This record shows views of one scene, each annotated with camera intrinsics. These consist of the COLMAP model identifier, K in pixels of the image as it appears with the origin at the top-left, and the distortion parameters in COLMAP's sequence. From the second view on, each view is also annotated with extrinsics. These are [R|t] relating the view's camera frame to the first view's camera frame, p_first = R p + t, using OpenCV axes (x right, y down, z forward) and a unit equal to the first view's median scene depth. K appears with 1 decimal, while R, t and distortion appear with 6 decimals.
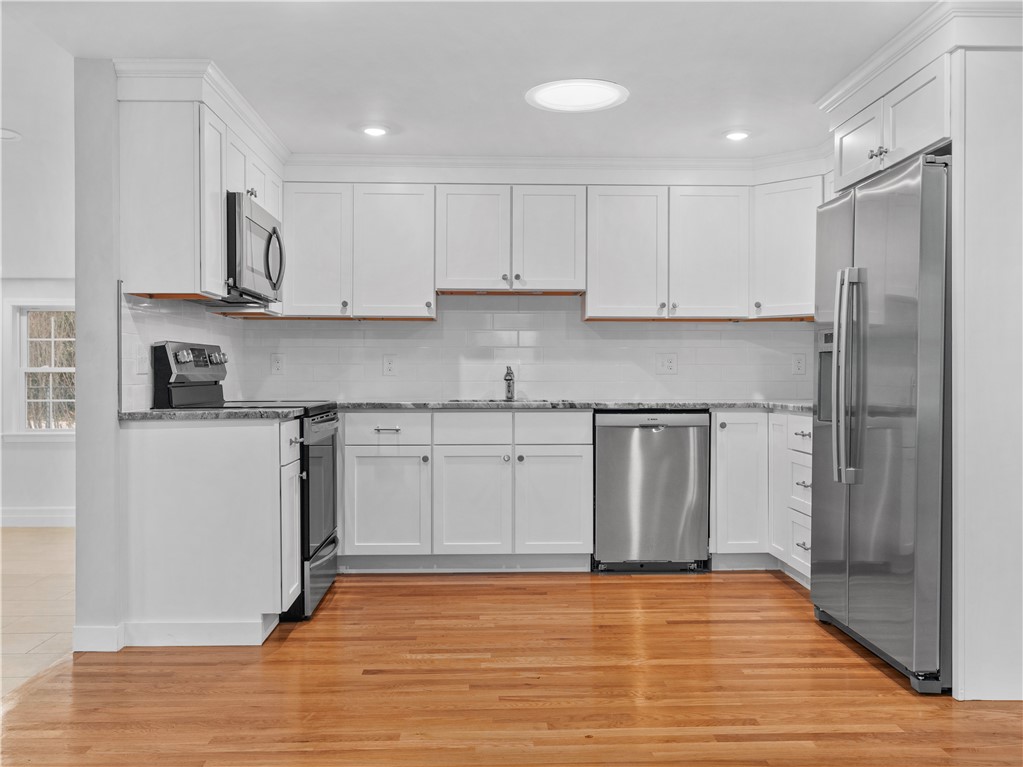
lens RADIAL K [[887.3, 0, 510.7], [0, 887.3, 373.5], [0, 0, 1]] dist [0.001840, -0.006013]
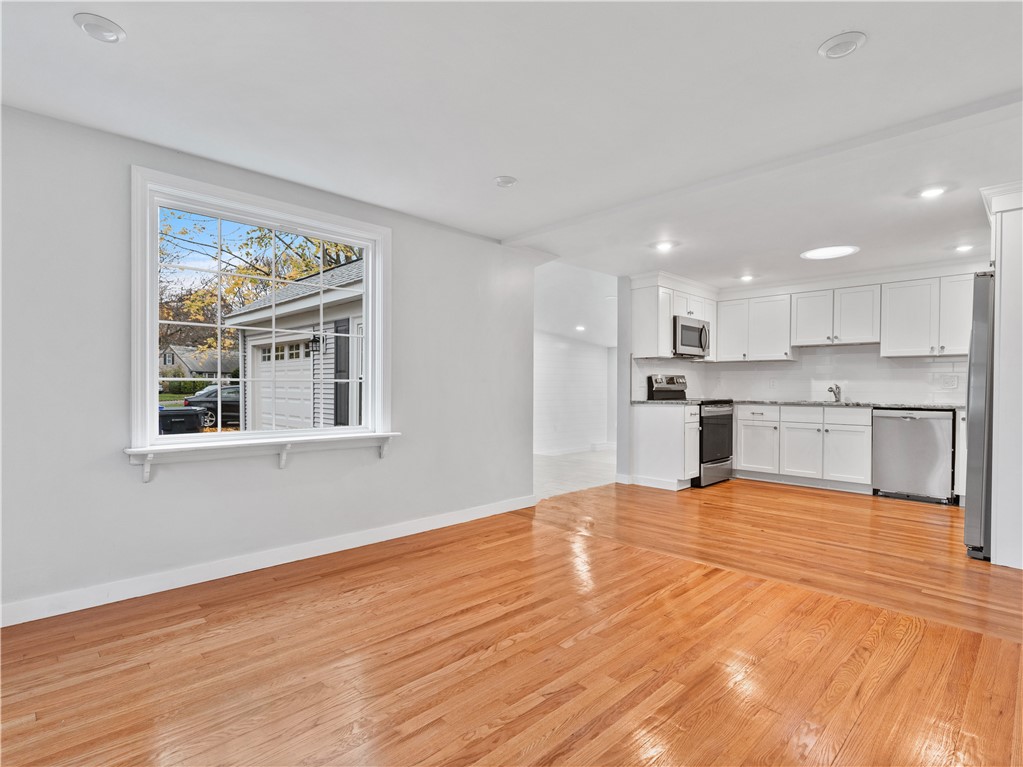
lens RADIAL K [[523.9, 0, 509.2], [0, 523.9, 390.8], [0, 0, 1]] dist [-0.010147, 0.001813]
pose [[0.673824, 0.009393, -0.738832, 0.392576], [-0.004954, 0.999954, 0.008195, 0.001074], [0.738875, -0.001861, 0.673840, -0.301908]]
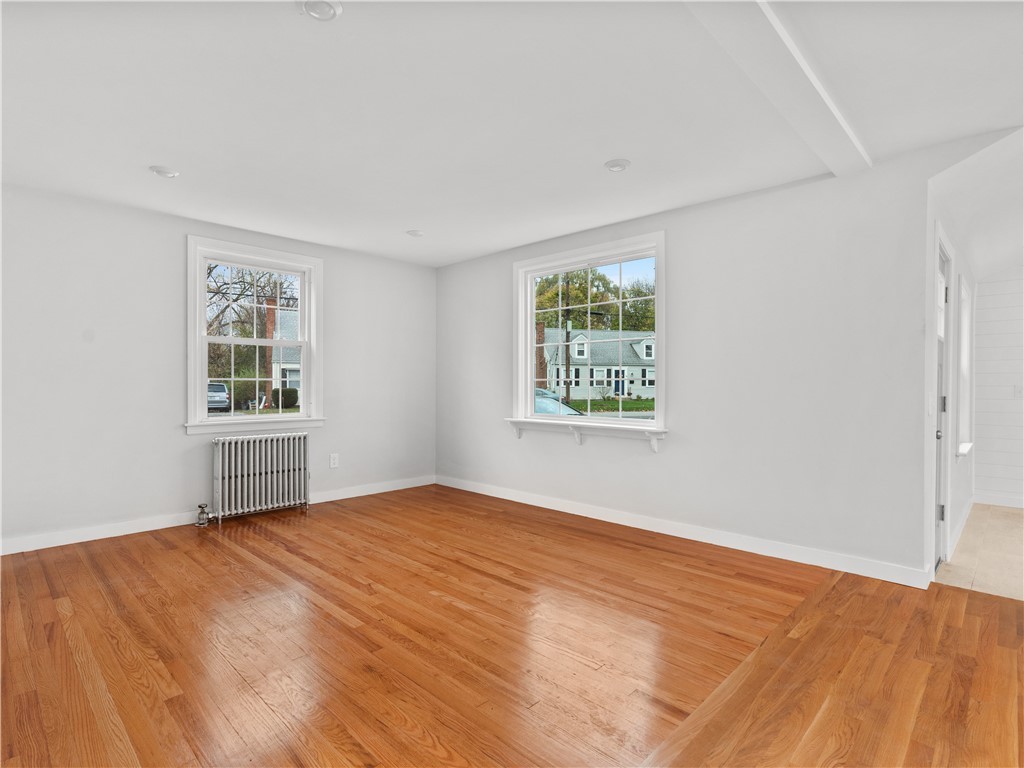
lens RADIAL K [[524.4, 0, 503.3], [0, 524.4, 384.4], [0, 0, 1]] dist [-0.010147, 0.001813]
pose [[-0.724628, 0.001920, -0.689137, 0.425554], [-0.001762, 0.999988, 0.004639, -0.000447], [0.689138, 0.004576, -0.724616, 0.513873]]
